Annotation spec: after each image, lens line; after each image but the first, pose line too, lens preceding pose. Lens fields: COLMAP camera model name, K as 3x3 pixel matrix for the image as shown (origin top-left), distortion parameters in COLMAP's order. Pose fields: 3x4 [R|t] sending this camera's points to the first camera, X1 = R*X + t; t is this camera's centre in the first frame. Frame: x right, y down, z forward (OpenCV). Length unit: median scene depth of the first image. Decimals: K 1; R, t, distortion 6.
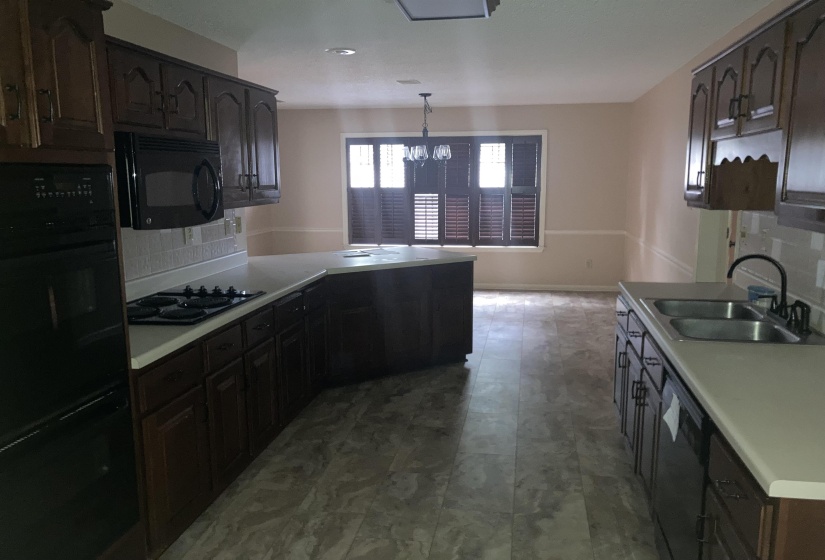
lens RADIAL K [[678.0, 0, 412.5], [0, 678.0, 280.0], [0, 0, 1]] dist [-0.002645, -0.011624]
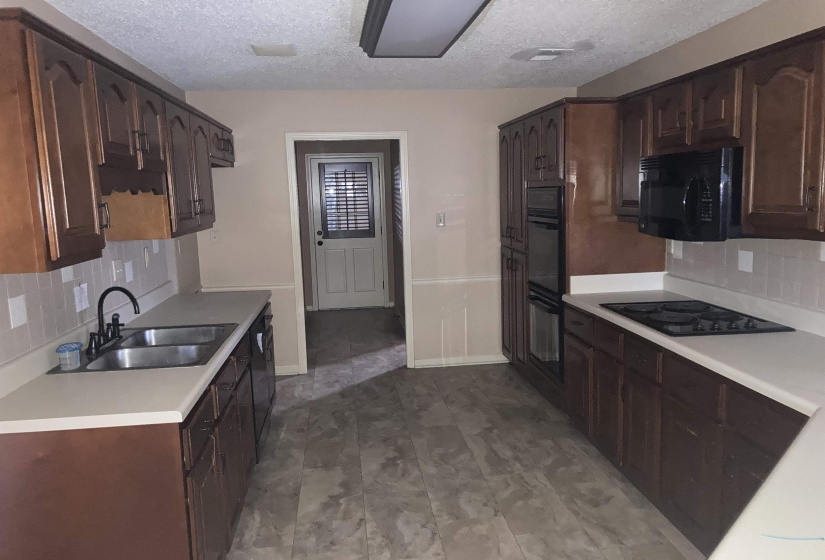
lens RADIAL K [[678.0, 0, 412.5], [0, 678.0, 280.0], [0, 0, 1]] dist [-0.002645, -0.011624]
pose [[-0.960933, 0.065941, -0.268812, 0.335389], [-0.011879, 0.960485, 0.278079, -0.304125], [0.276527, 0.270408, -0.922178, 1.884695]]
